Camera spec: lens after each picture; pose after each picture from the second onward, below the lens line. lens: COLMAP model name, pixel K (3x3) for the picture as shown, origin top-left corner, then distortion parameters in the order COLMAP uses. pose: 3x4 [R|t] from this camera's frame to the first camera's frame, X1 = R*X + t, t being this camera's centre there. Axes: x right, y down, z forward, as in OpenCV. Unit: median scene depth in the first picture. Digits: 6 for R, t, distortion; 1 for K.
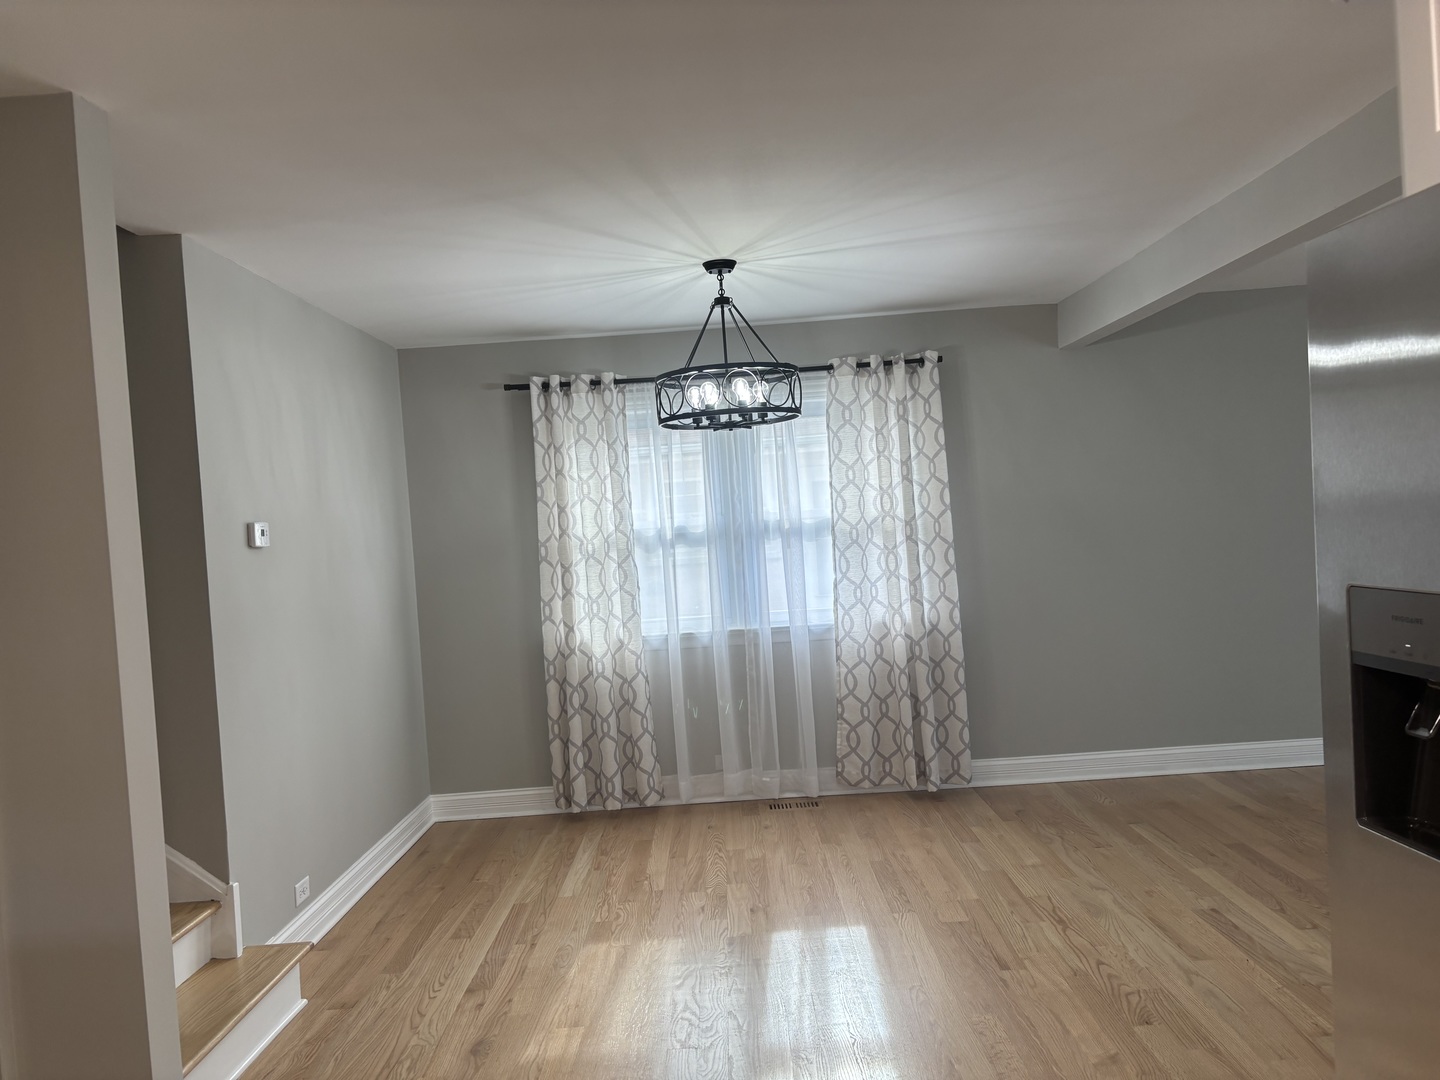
lens RADIAL K [[1109.2, 0, 719.3], [0, 1109.2, 565.4], [0, 0, 1]] dist [0.008334, 0.003043]
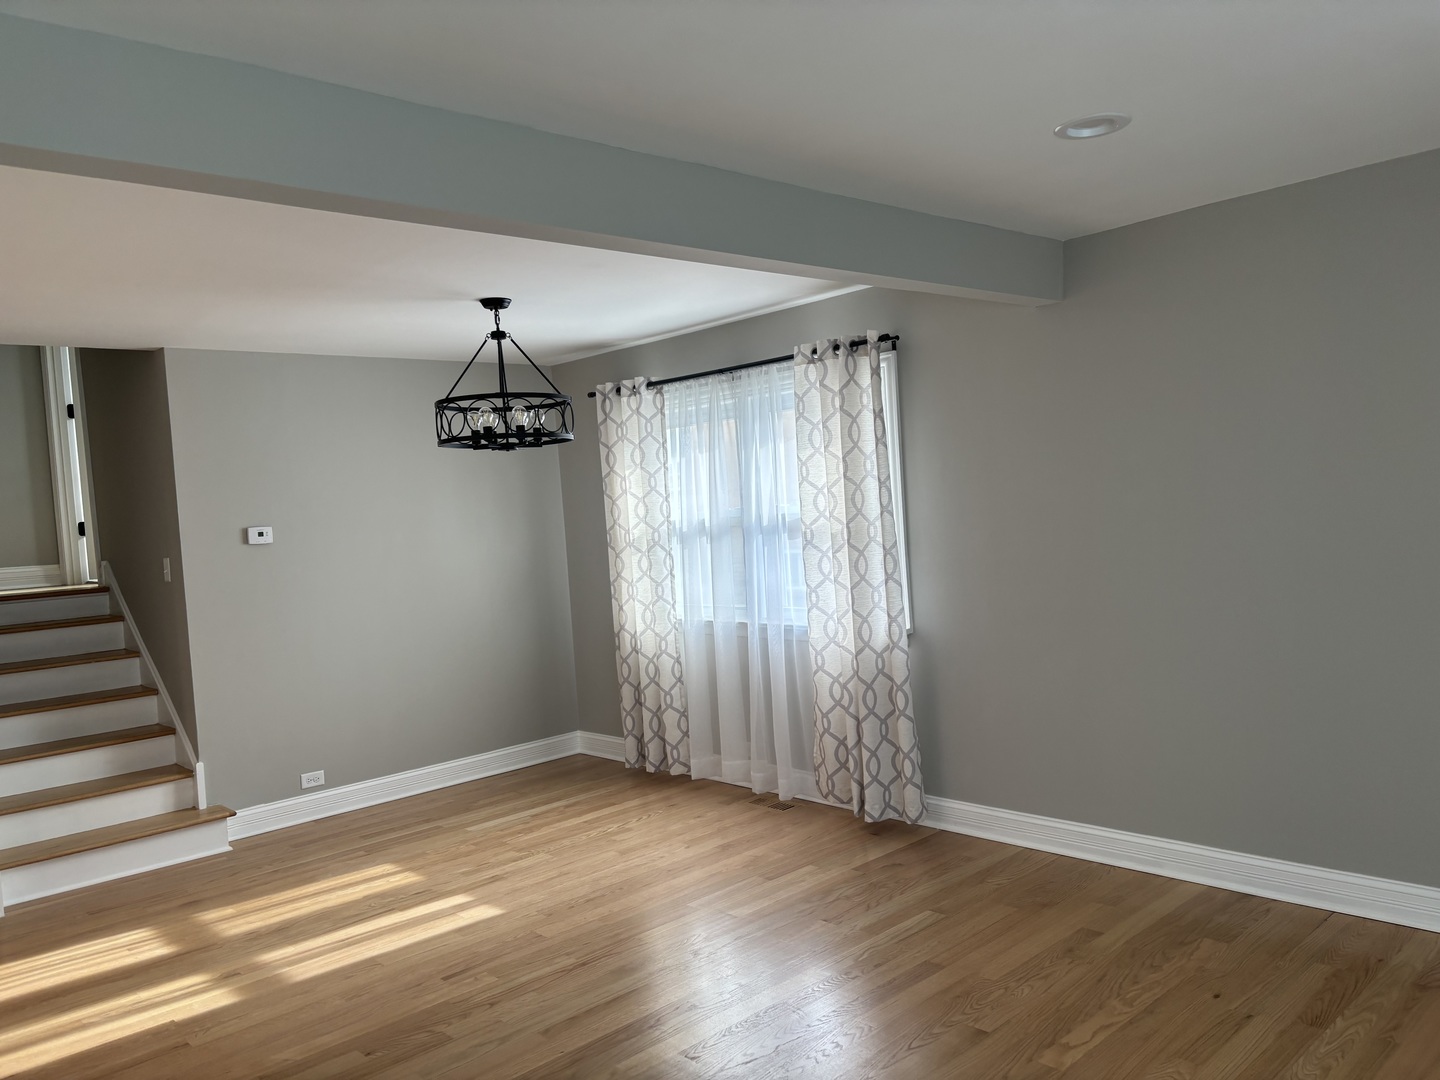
lens RADIAL K [[1109.2, 0, 719.3], [0, 1109.2, 565.4], [0, 0, 1]] dist [0.008334, 0.003043]
pose [[0.688809, 0.062647, -0.722231, 0.864956], [-0.007586, 0.996827, 0.079231, -0.087844], [0.724903, -0.049096, 0.687099, 0.345180]]
